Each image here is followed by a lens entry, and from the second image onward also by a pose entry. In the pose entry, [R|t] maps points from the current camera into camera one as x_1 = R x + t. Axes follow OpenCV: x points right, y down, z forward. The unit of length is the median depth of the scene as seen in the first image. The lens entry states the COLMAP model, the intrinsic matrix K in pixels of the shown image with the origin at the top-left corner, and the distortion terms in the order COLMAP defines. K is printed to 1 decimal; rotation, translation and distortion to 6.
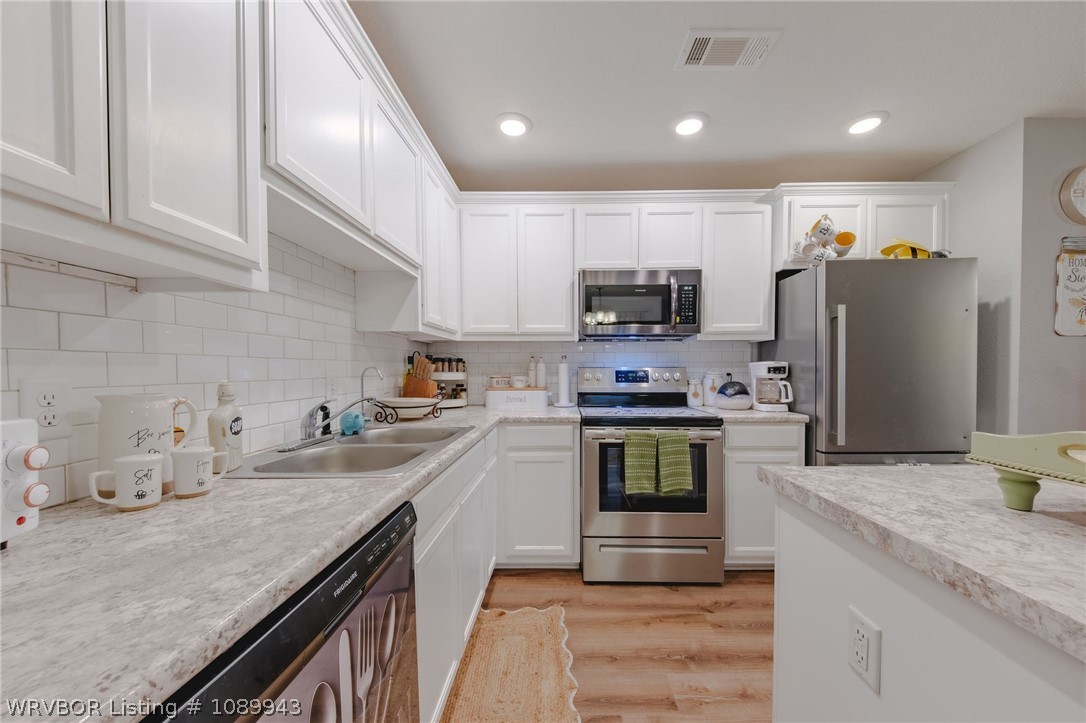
lens RADIAL K [[406.8, 0, 540.9], [0, 406.8, 373.7], [0, 0, 1]] dist [0.022444, -0.008538]
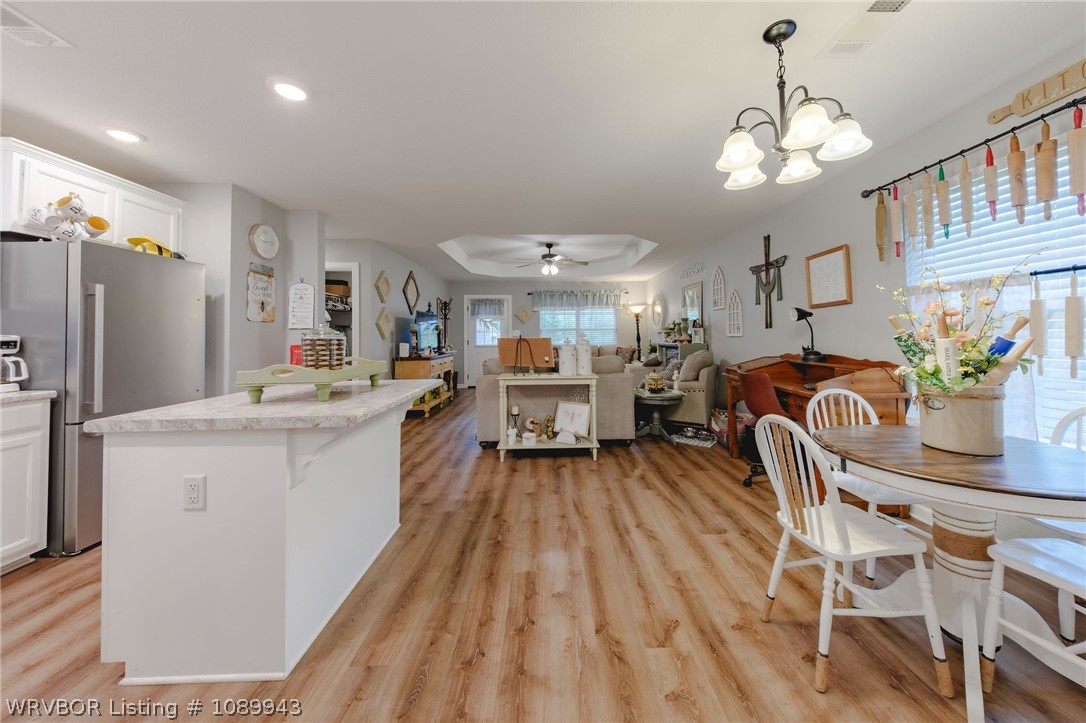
lens RADIAL K [[386.1, 0, 563.6], [0, 386.1, 327.1], [0, 0, 1]] dist [-0.011506, 0.000000]
pose [[-0.041765, 0.027719, 0.998743, -0.294944], [0.022775, 0.999382, -0.026785, 0.001981], [-0.998868, 0.021628, -0.042370, -0.174828]]
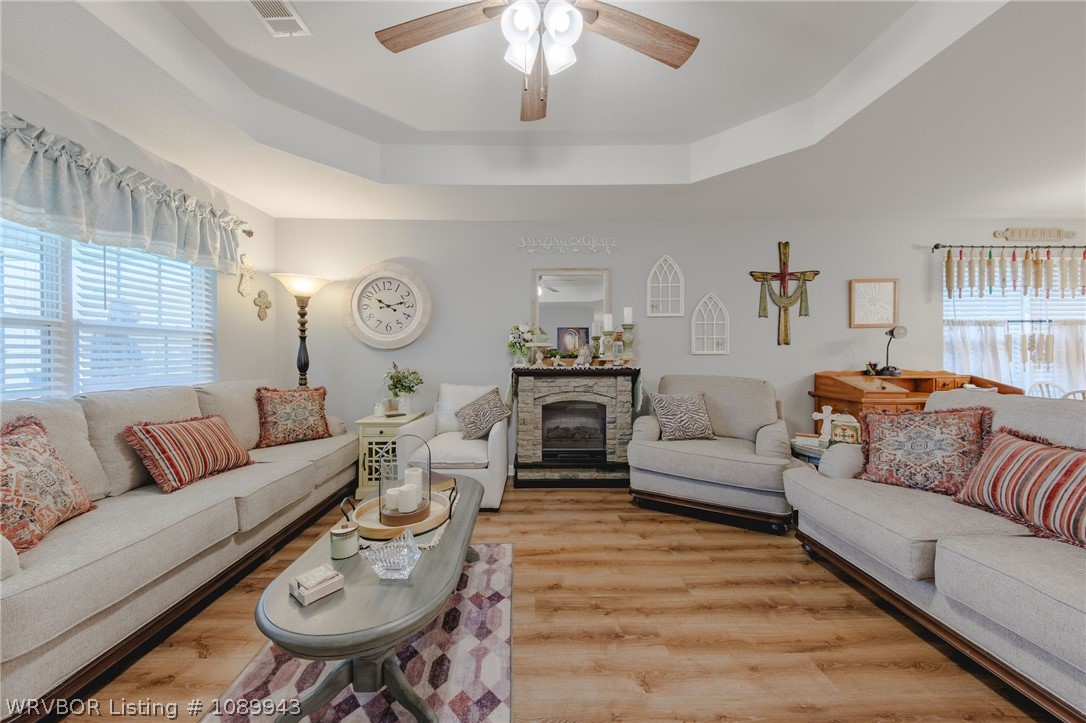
lens RADIAL K [[376.0, 0, 546.4], [0, 376.0, 358.3], [0, 0, 1]] dist [0.045141, -0.021088]
pose [[-0.999960, 0.007854, -0.004336, 2.332894], [0.007757, 0.999729, 0.021965, -0.005679], [0.004507, 0.021931, -0.999749, 0.376126]]
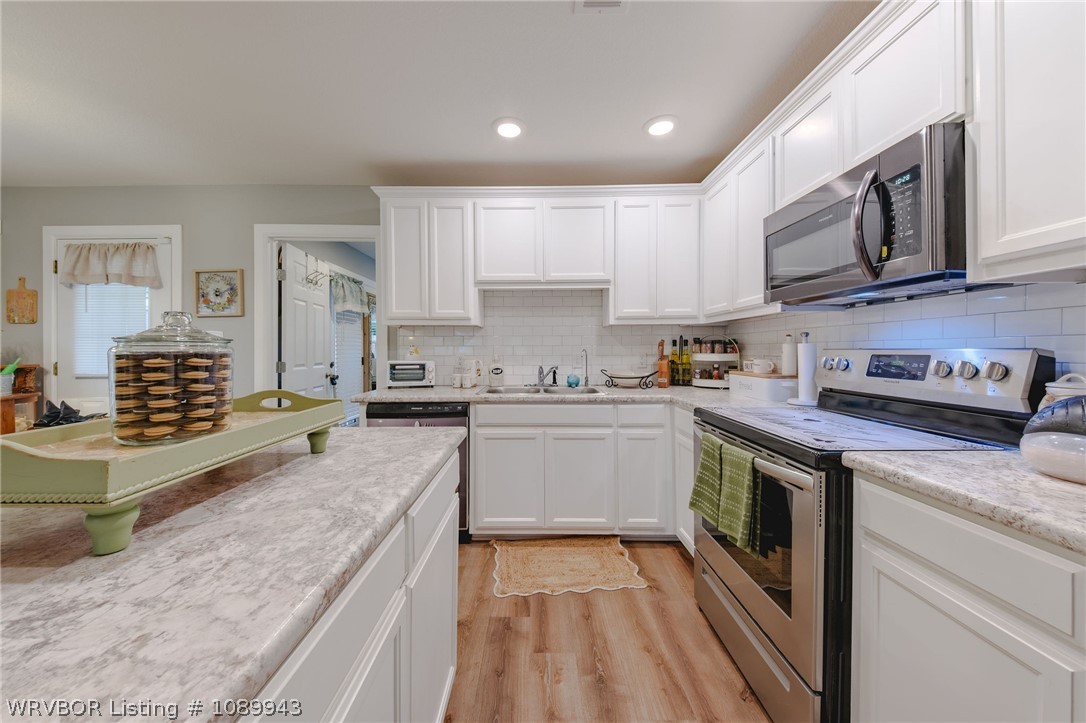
lens RADIAL K [[367.1, 0, 523.9], [0, 367.1, 349.9], [0, 0, 1]] dist [0.000511, 0.000001]
pose [[-0.015439, 0.002594, -0.999877, 0.826326], [-0.009516, 0.999951, 0.002742, -0.012955], [0.999836, 0.009557, -0.015414, 0.601245]]
